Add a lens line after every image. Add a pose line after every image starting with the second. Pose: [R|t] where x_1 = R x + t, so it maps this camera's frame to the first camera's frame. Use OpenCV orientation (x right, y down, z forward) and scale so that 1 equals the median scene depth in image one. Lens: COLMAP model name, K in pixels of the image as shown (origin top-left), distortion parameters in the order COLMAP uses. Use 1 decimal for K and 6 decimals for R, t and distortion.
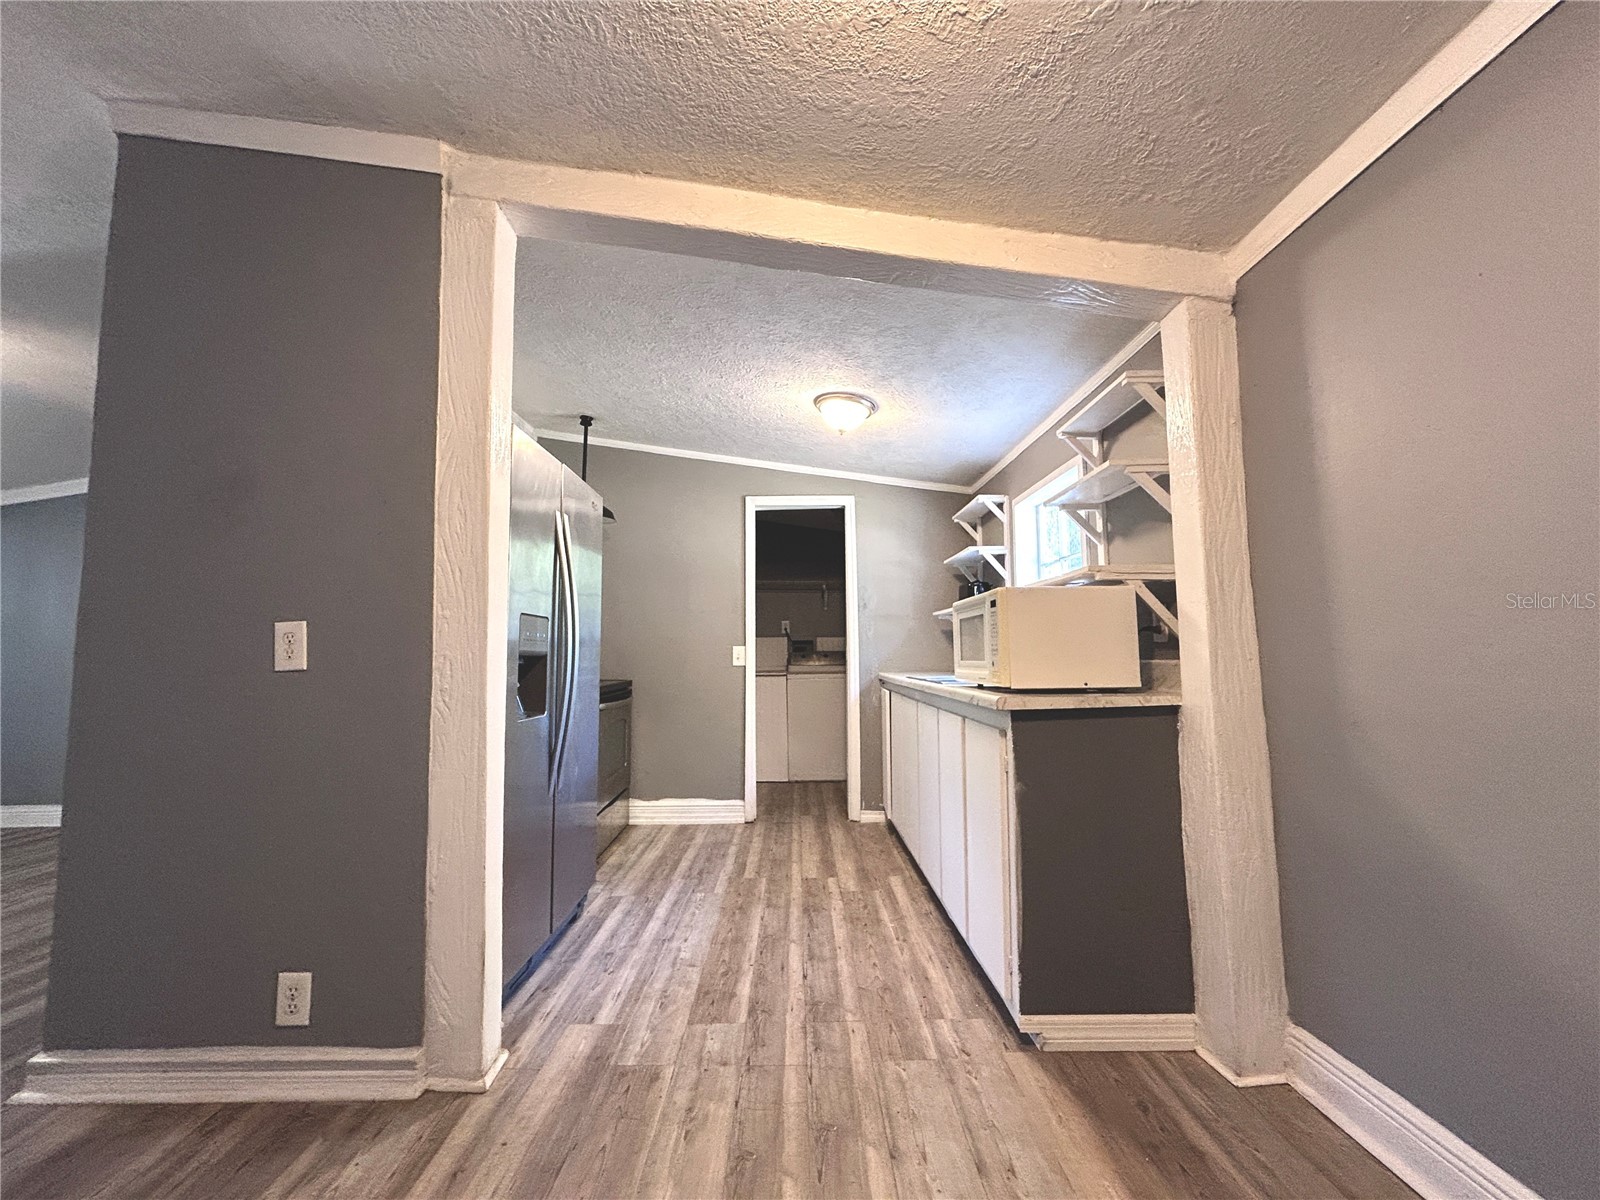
lens RADIAL K [[645.3, 0, 793.3], [0, 645.3, 600.2], [0, 0, 1]] dist [-0.003490, 0.001344]
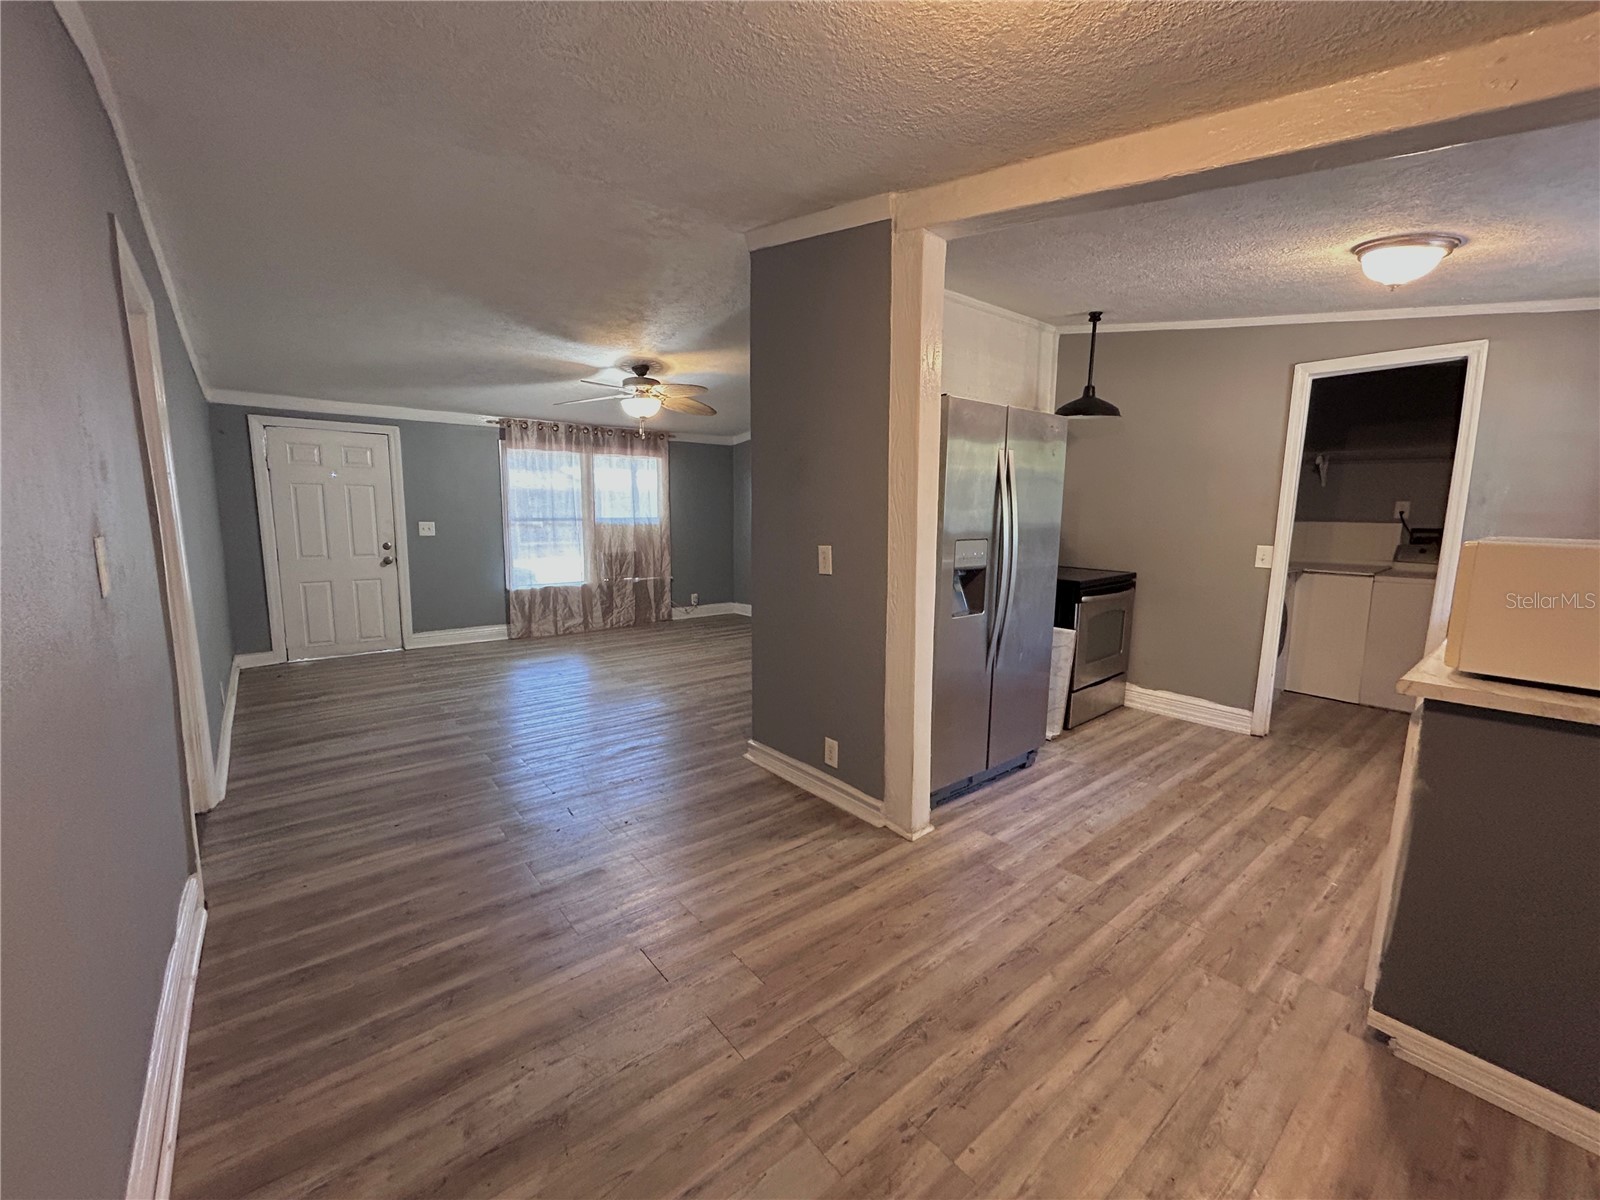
lens RADIAL K [[645.3, 0, 794.0], [0, 645.3, 602.6], [0, 0, 1]] dist [-0.003490, 0.001344]
pose [[0.633308, 0.130323, -0.762848, 0.384087], [0.051696, 0.976394, 0.209722, -0.143591], [0.772171, -0.172255, 0.611621, -0.099371]]
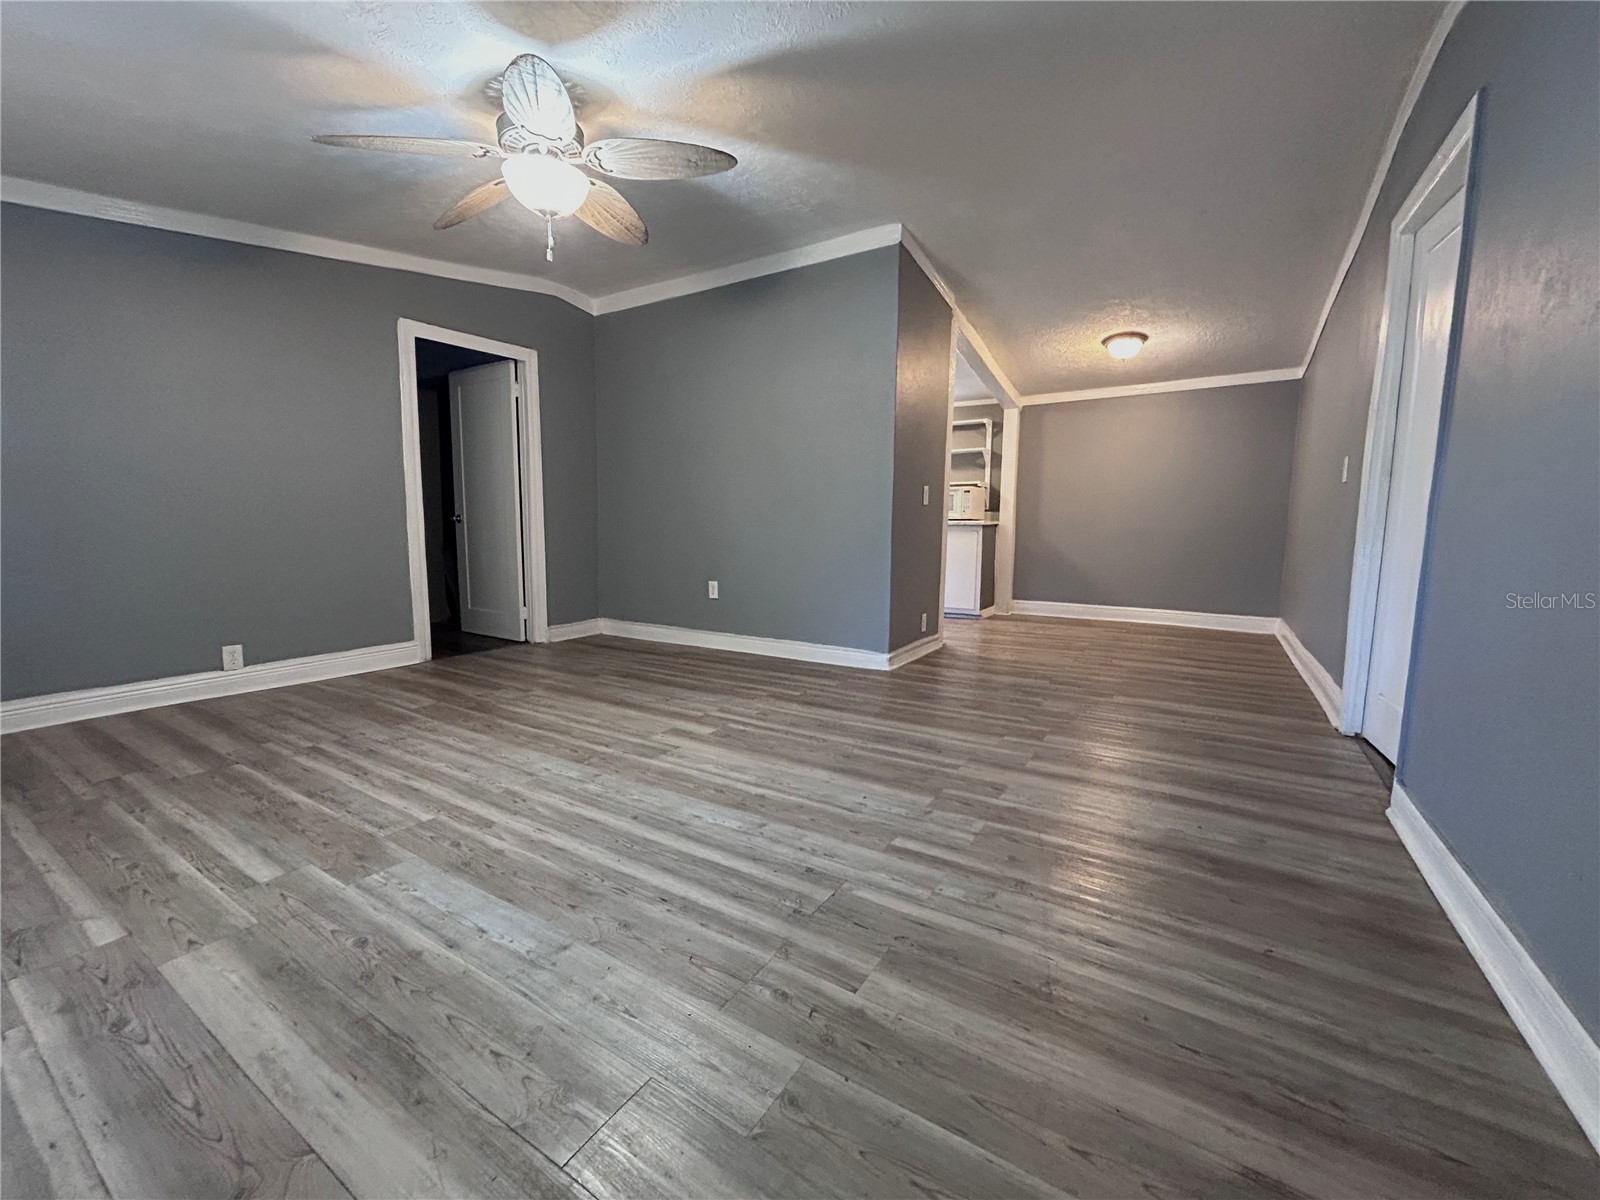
lens RADIAL K [[645.3, 0, 795.5], [0, 645.3, 602.5], [0, 0, 1]] dist [-0.003490, 0.001344]
pose [[0.532626, -0.089846, 0.841568, -2.636645], [-0.082635, 0.984078, 0.157359, 0.104758], [-0.842307, -0.153356, 0.516721, 0.021642]]
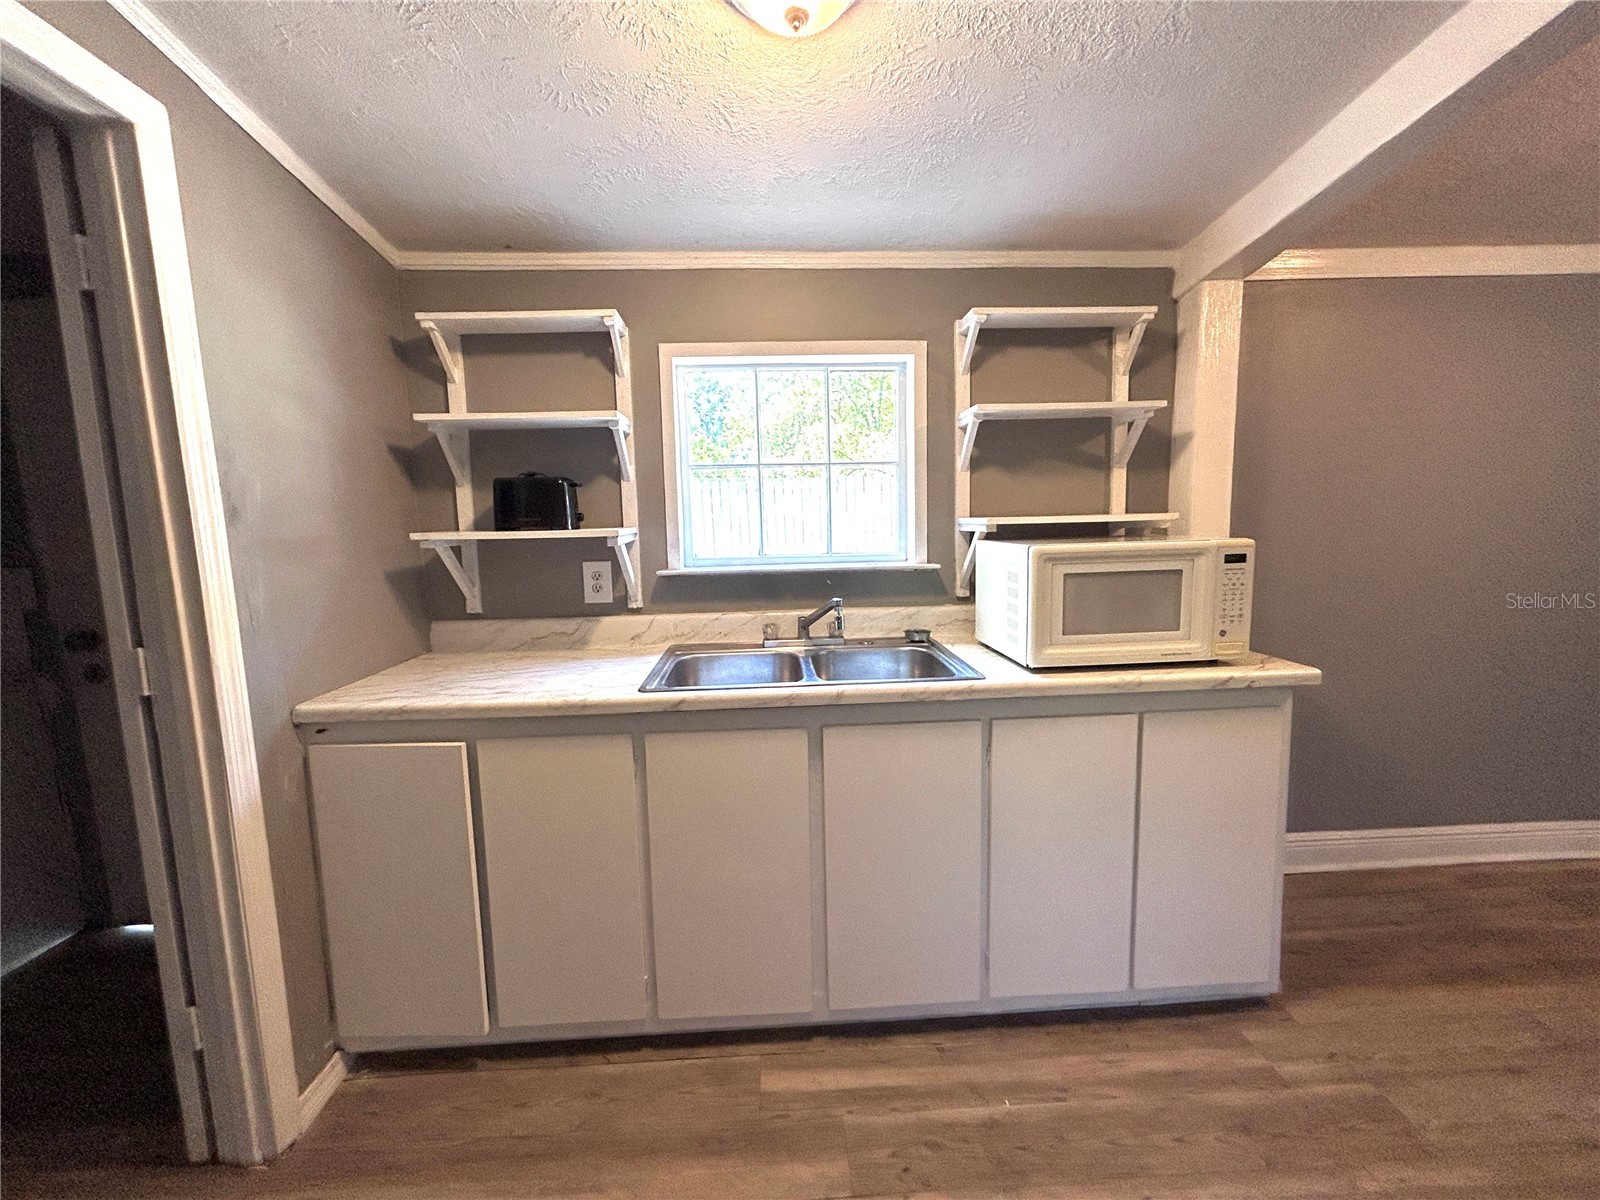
lens RADIAL K [[645.3, 0, 794.3], [0, 645.3, 597.7], [0, 0, 1]] dist [-0.003490, 0.001344]
pose [[-0.041831, -0.111480, 0.992886, -0.445644], [-0.059452, 0.992273, 0.108906, -0.000127], [-0.997354, -0.054474, -0.048135, 1.524811]]
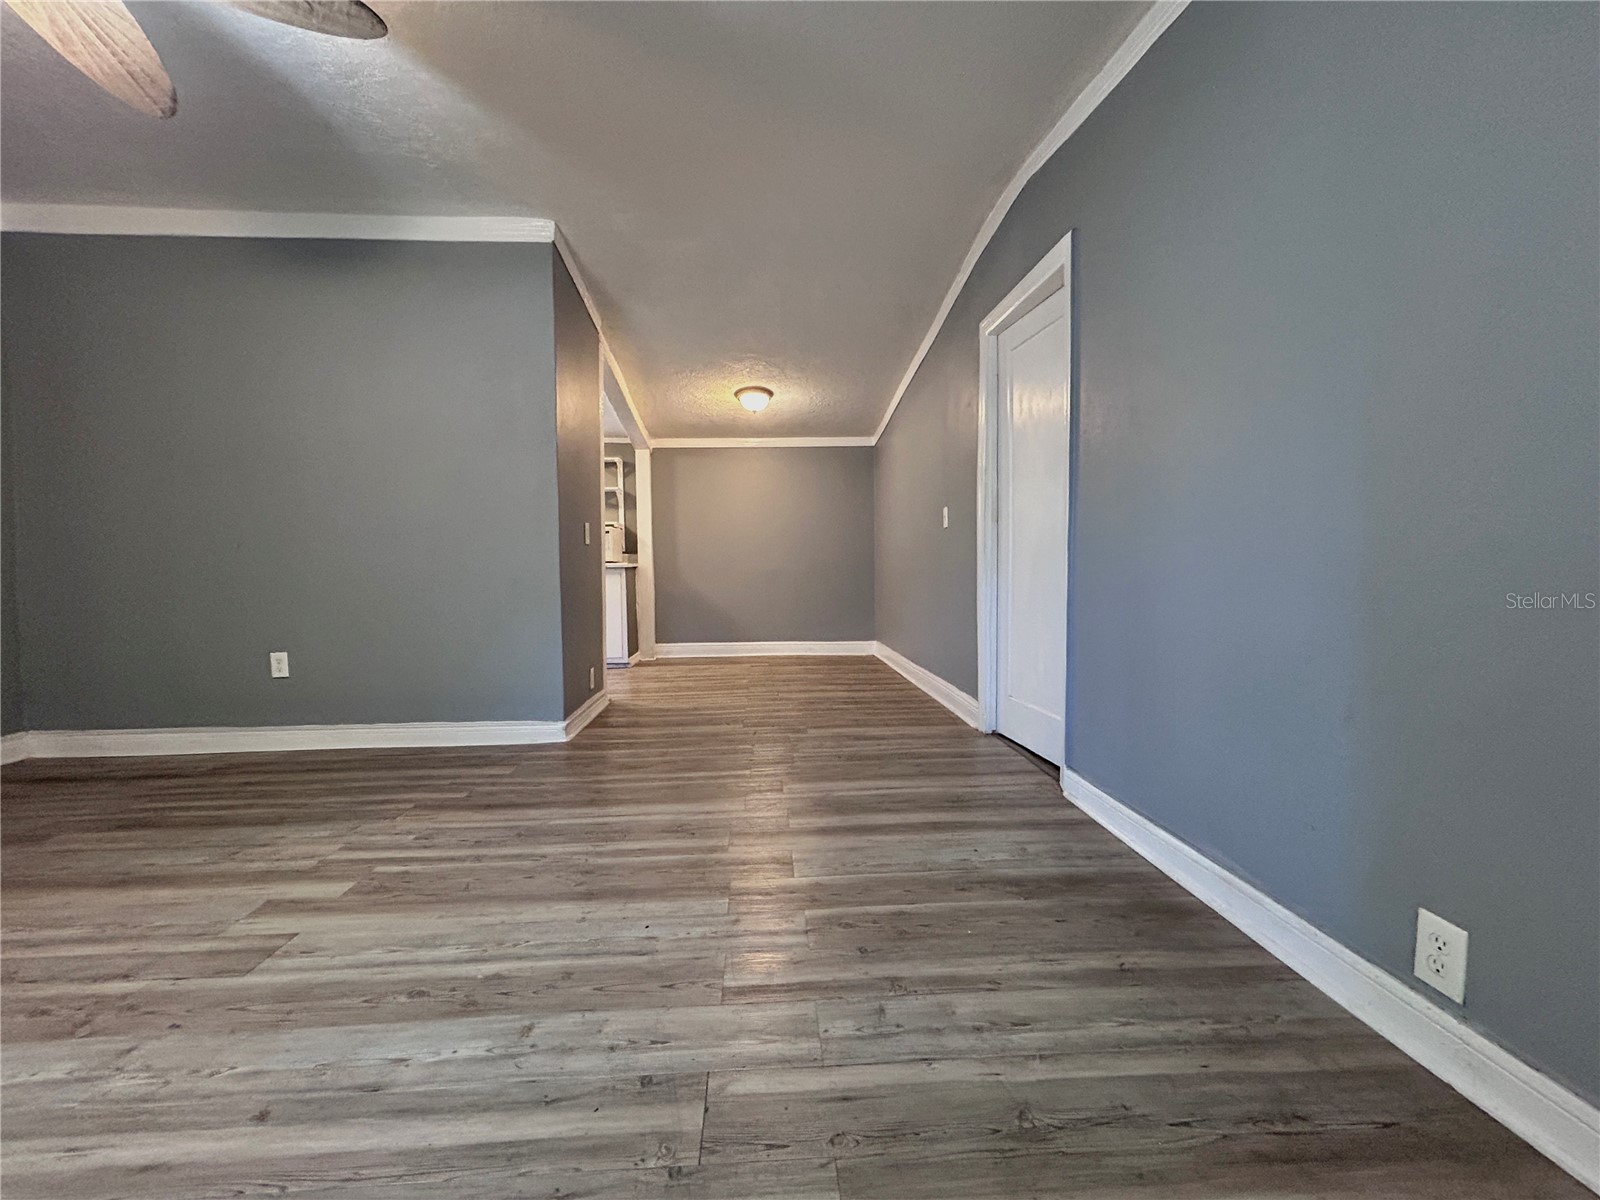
lens RADIAL K [[645.3, 0, 793.2], [0, 645.3, 601.0], [0, 0, 1]] dist [-0.003490, 0.001344]
pose [[-0.058382, -0.040470, 0.997474, -2.497160], [-0.074431, 0.996573, 0.036077, 0.138564], [-0.995516, -0.072137, -0.061194, 0.313188]]
